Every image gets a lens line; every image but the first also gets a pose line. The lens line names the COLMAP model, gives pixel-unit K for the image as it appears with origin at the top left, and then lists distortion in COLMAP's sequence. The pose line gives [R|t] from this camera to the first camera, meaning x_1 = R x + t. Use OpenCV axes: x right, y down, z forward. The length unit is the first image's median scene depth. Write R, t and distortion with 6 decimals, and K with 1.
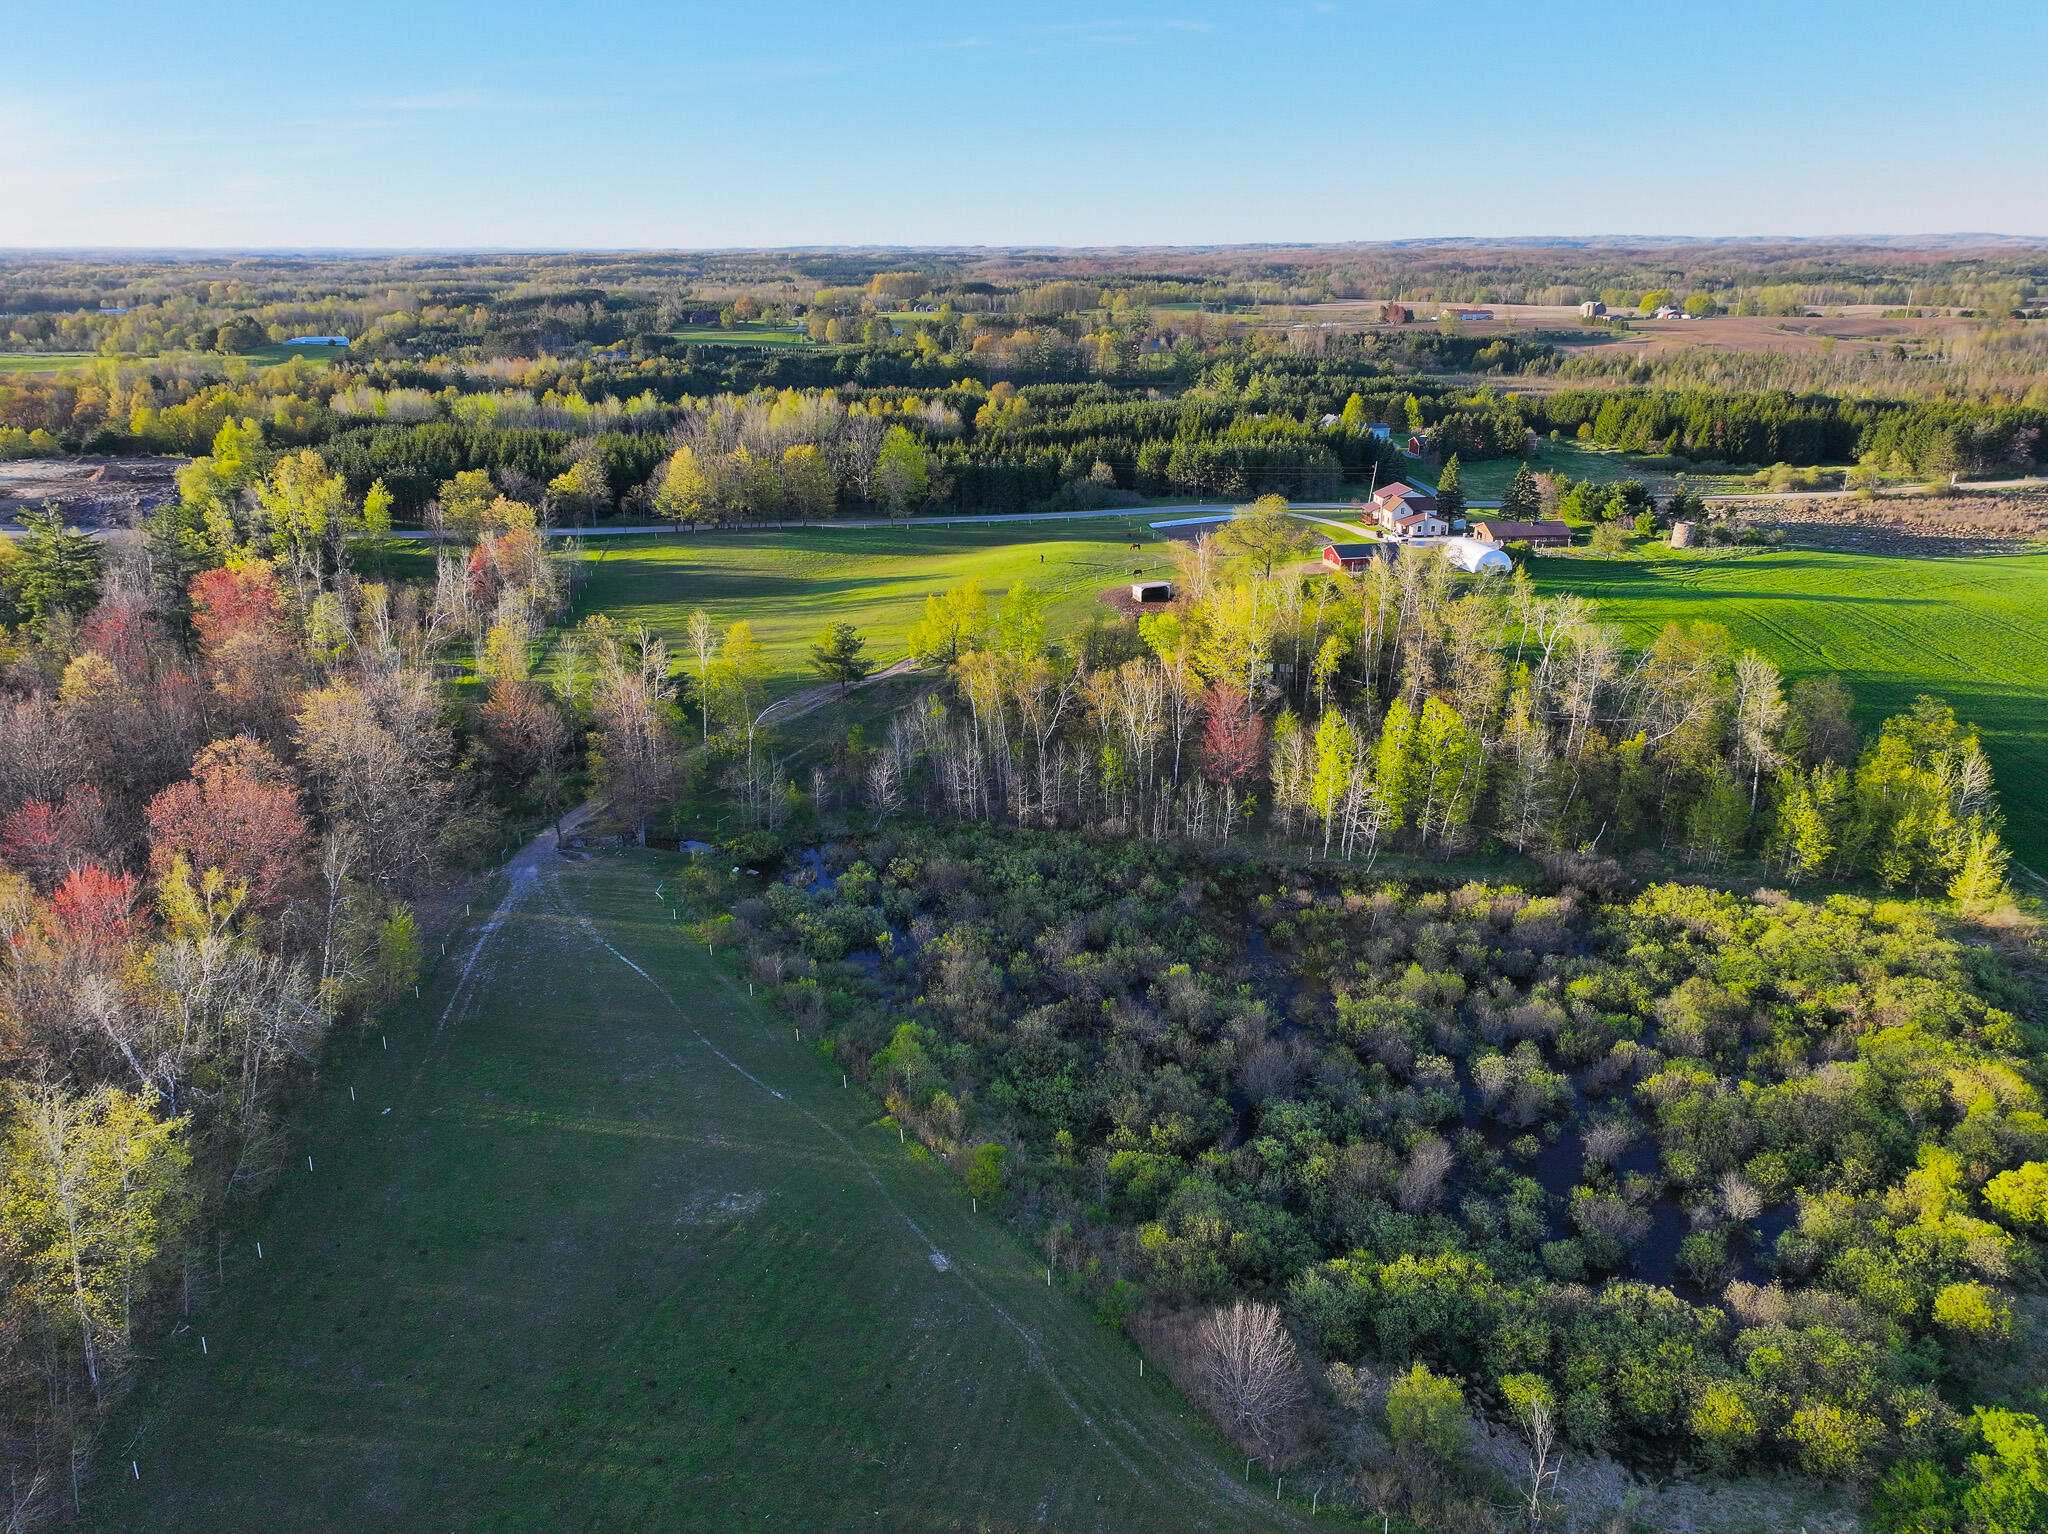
lens RADIAL K [[1433.9, 0, 1035.9], [0, 1433.9, 765.3], [0, 0, 1]] dist [0.001765, 0.013485]
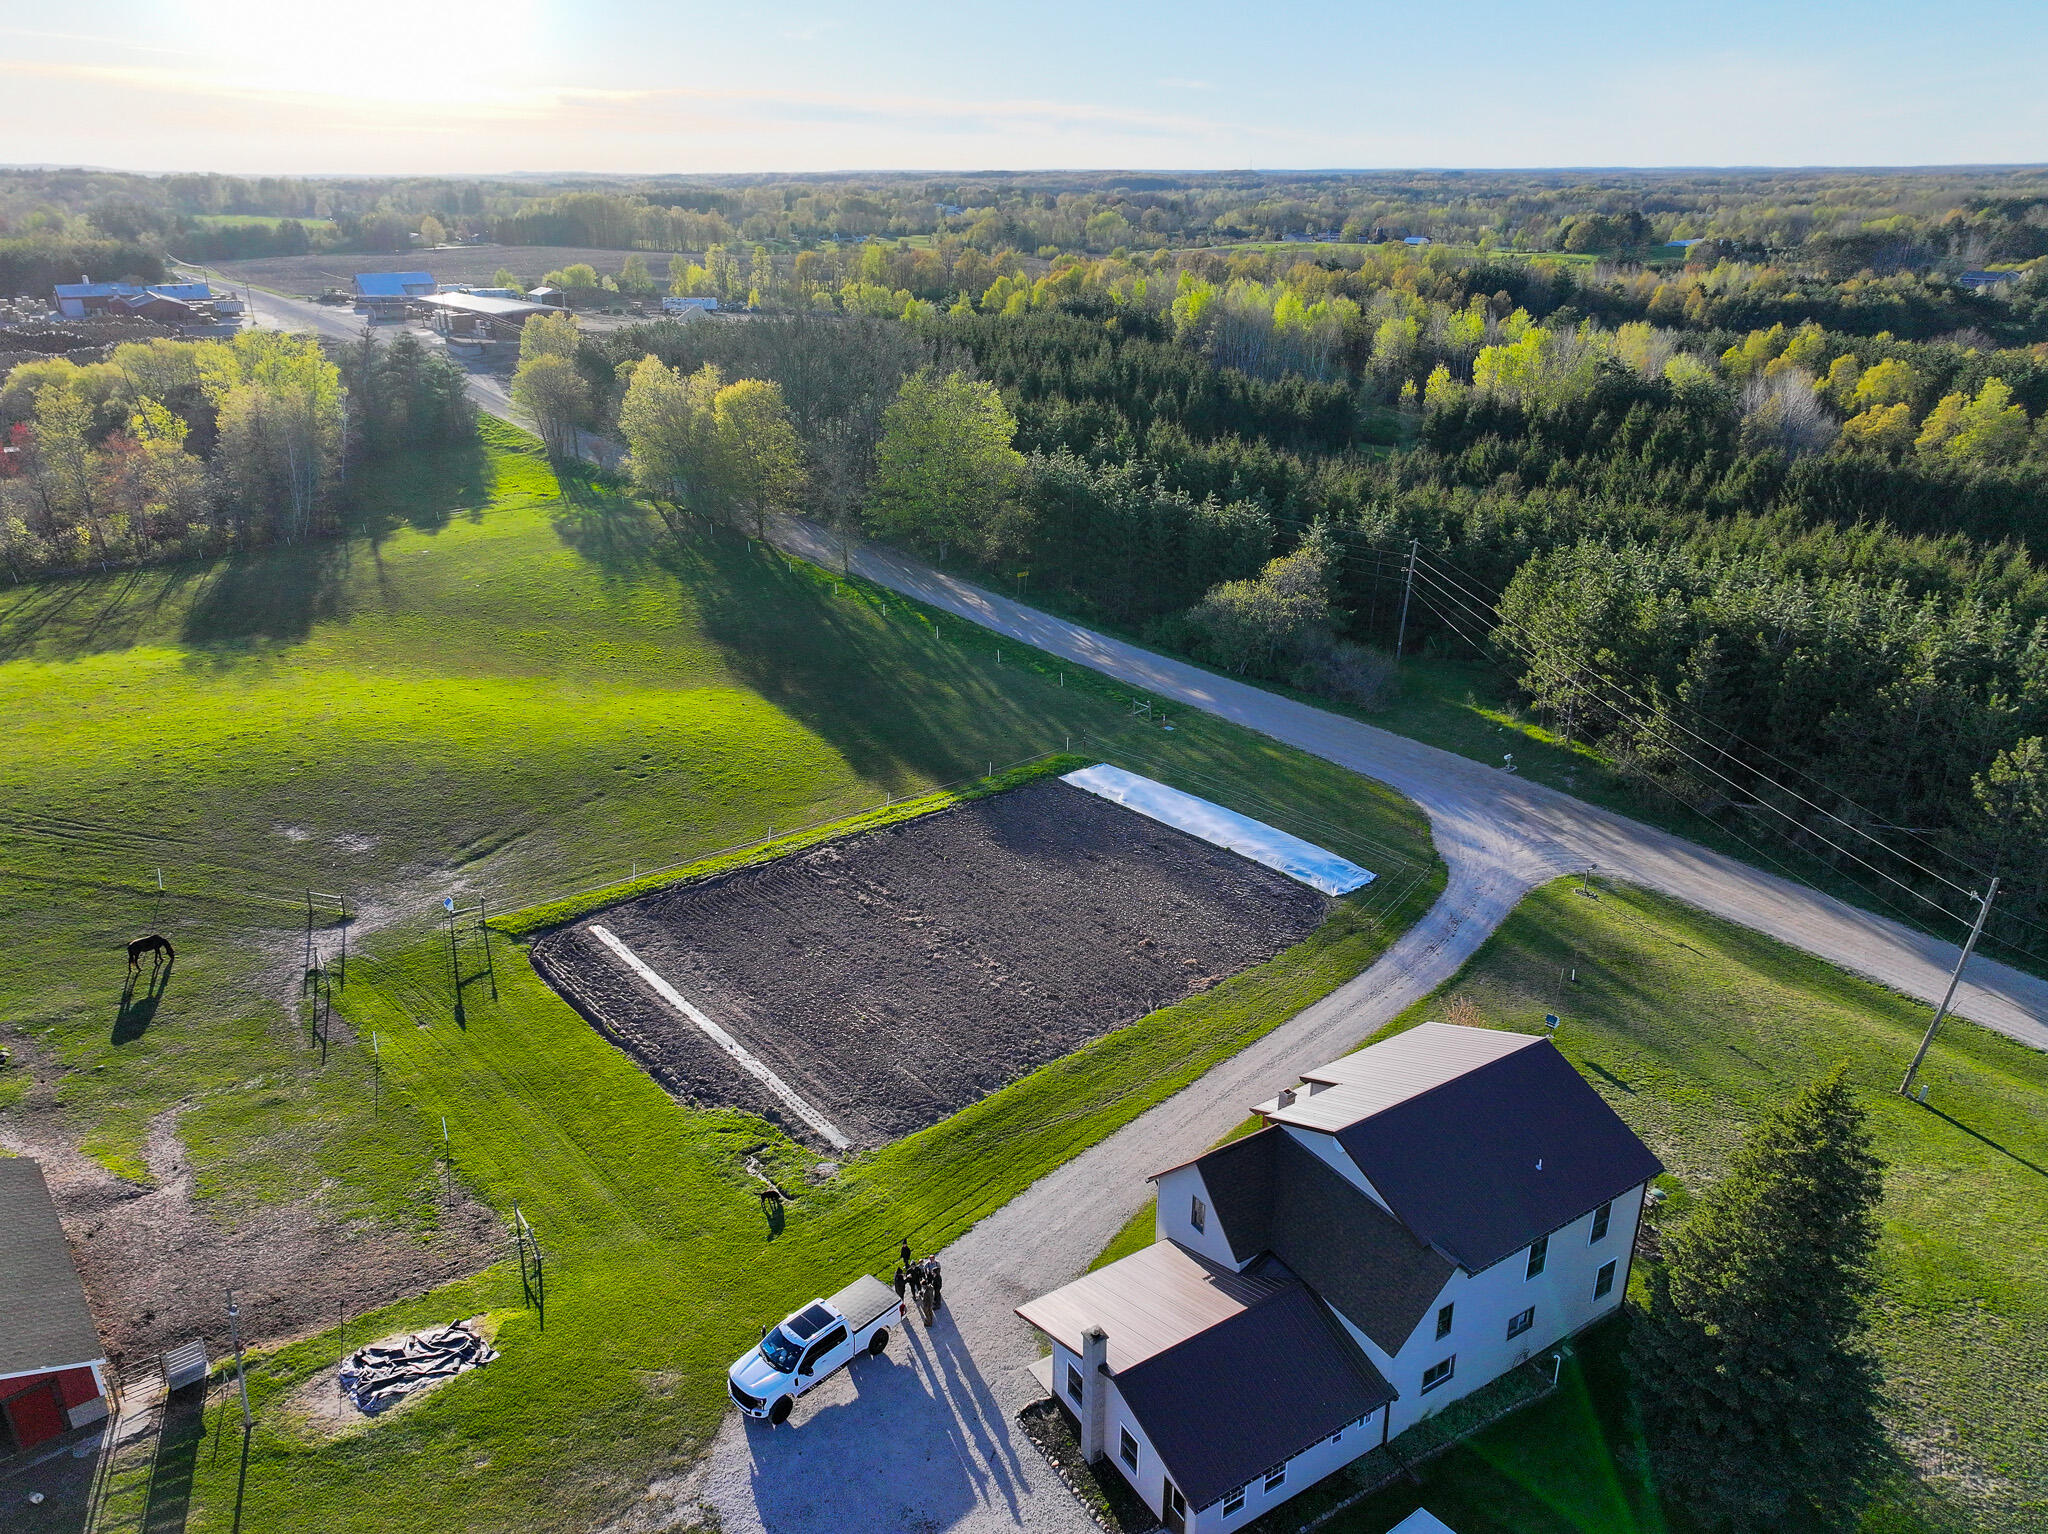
lens RADIAL K [[1433.9, 0, 1034.9], [0, 1433.9, 770.1], [0, 0, 1]] dist [0.001765, 0.013485]
pose [[0.460018, 0.344264, -0.818453, 0.164259], [-0.301484, 0.927574, 0.220711, -0.115088], [0.835159, 0.145219, 0.530491, 0.404849]]
